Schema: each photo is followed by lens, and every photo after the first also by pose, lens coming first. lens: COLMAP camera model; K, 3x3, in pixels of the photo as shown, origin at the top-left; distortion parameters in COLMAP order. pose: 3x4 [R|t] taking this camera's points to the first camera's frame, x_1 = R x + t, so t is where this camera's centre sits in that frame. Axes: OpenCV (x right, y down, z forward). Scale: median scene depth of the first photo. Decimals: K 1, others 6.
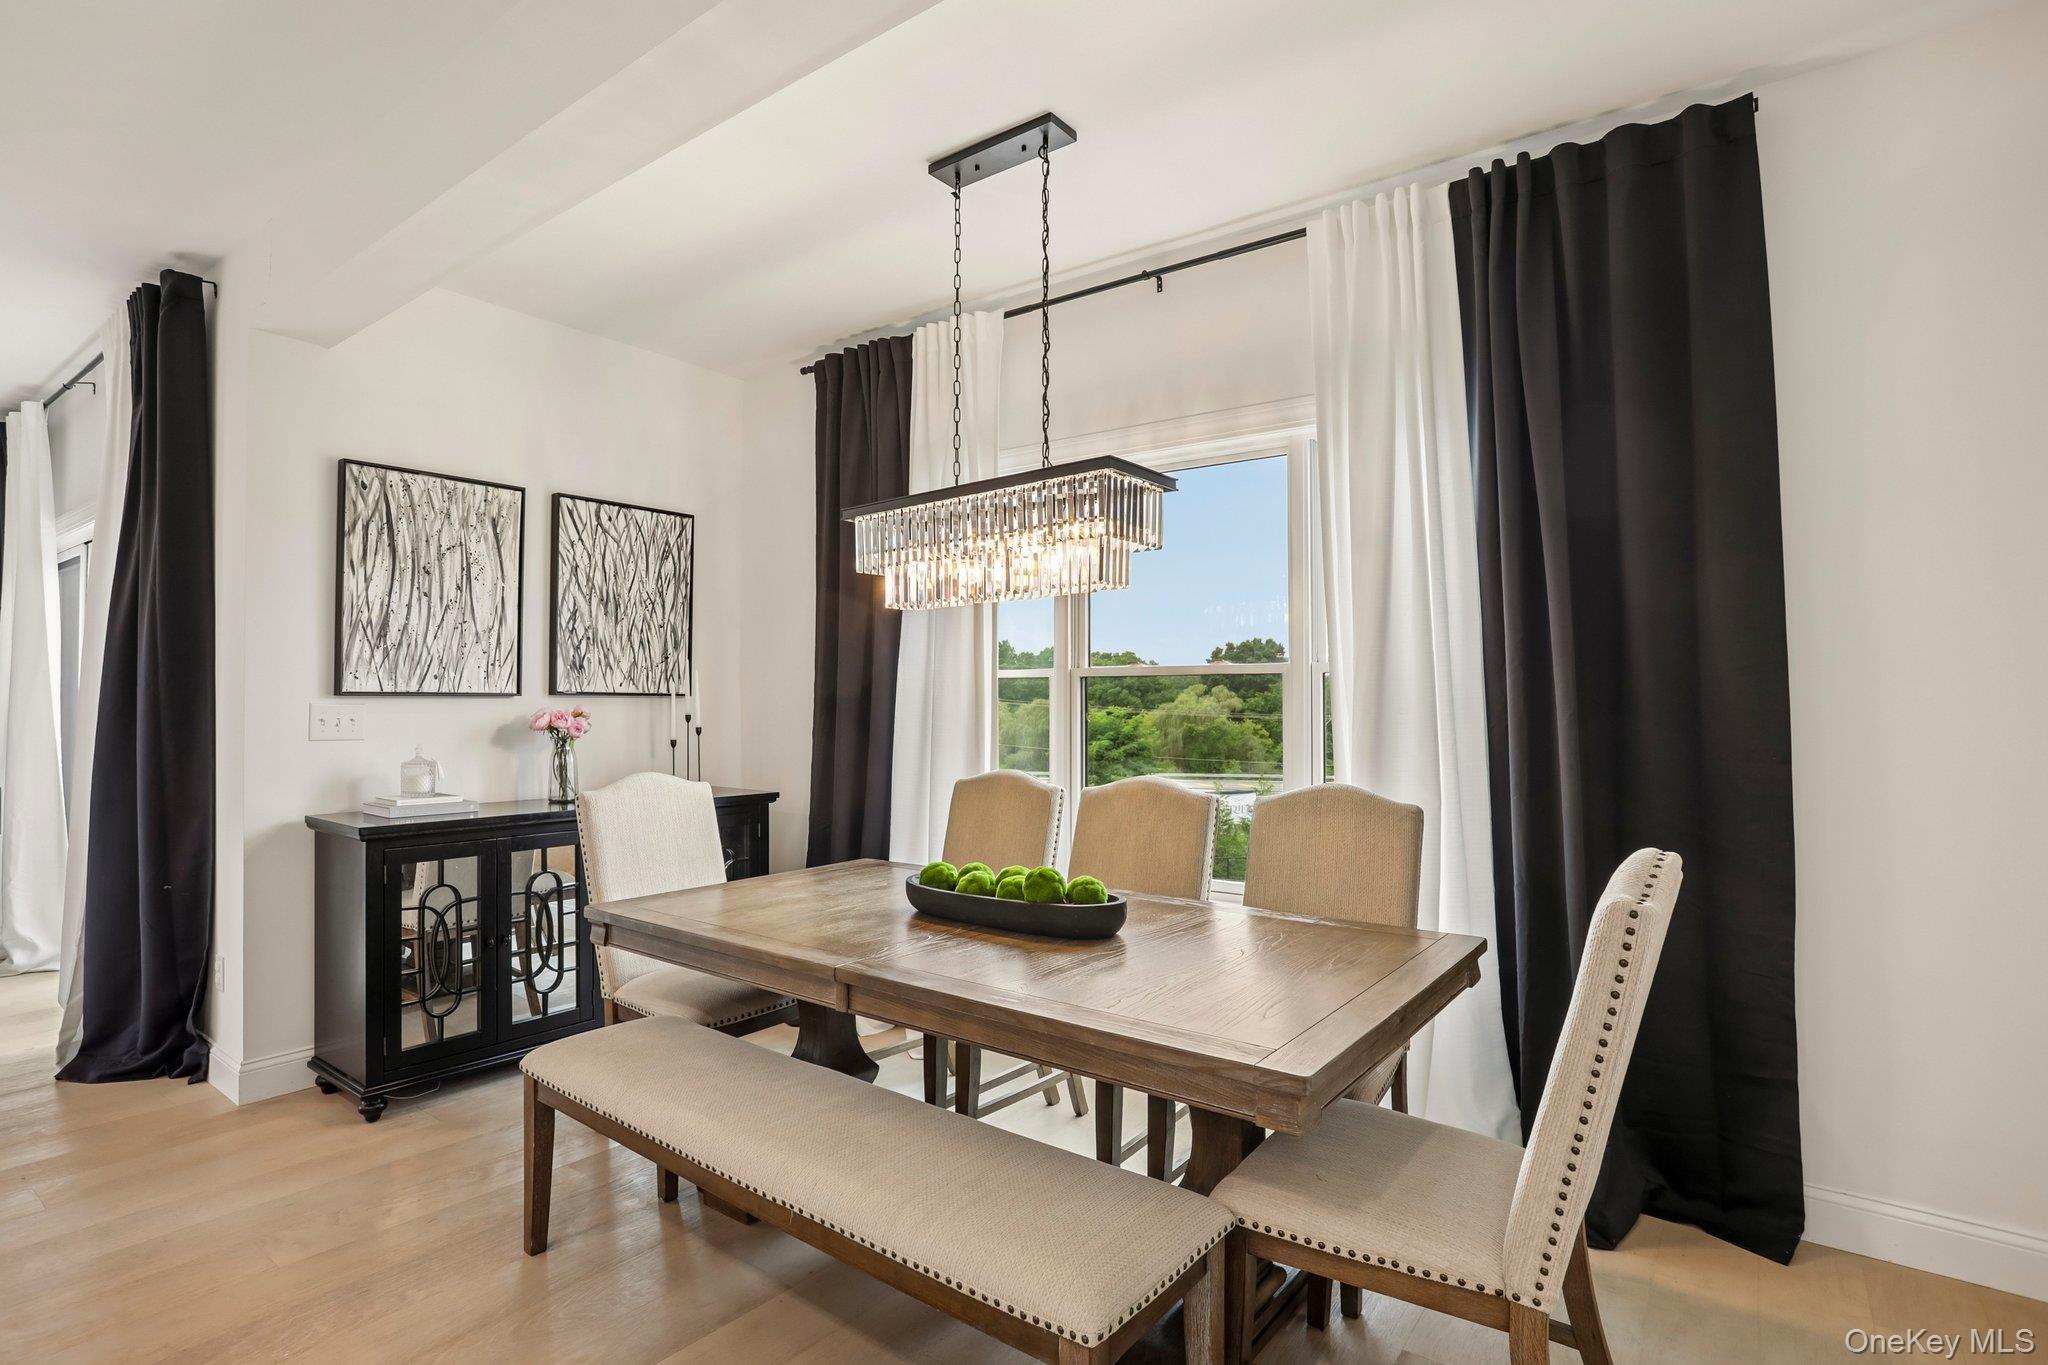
lens RADIAL K [[1034.9, 0, 1023.5], [0, 1034.9, 682.2], [0, 0, 1]] dist [-0.055416, 0.029894]
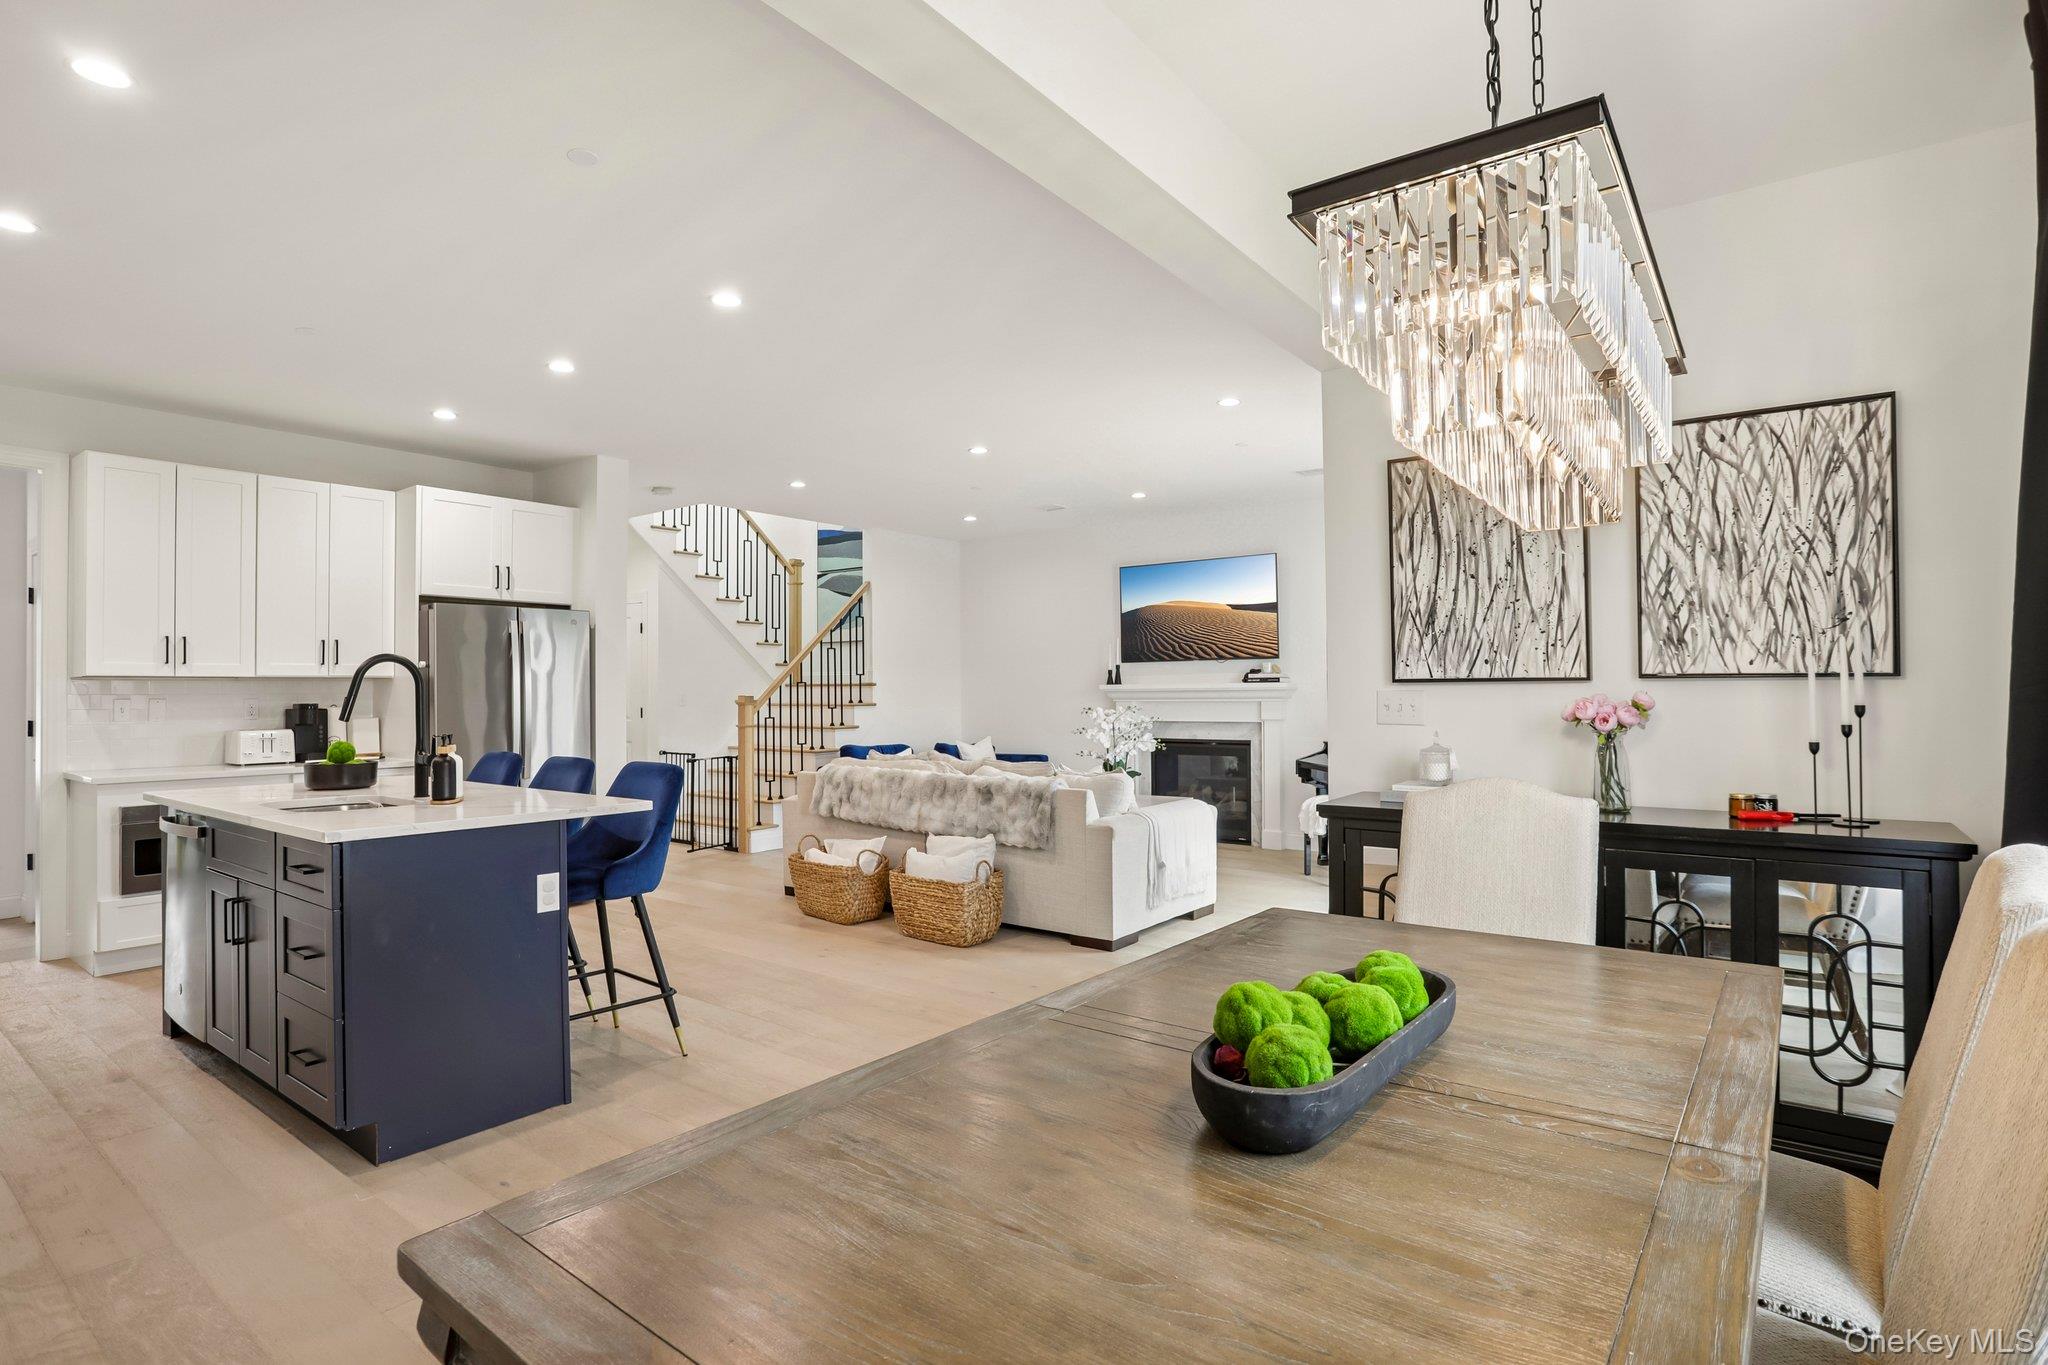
lens RADIAL K [[1034.9, 0, 979.8], [0, 1034.9, 677.3], [0, 0, 1]] dist [-0.055416, 0.029894]
pose [[-0.020380, -0.016509, -0.999656, 0.339706], [0.022753, 0.999597, -0.016972, 0.013111], [0.999533, -0.023091, -0.019996, 0.484944]]
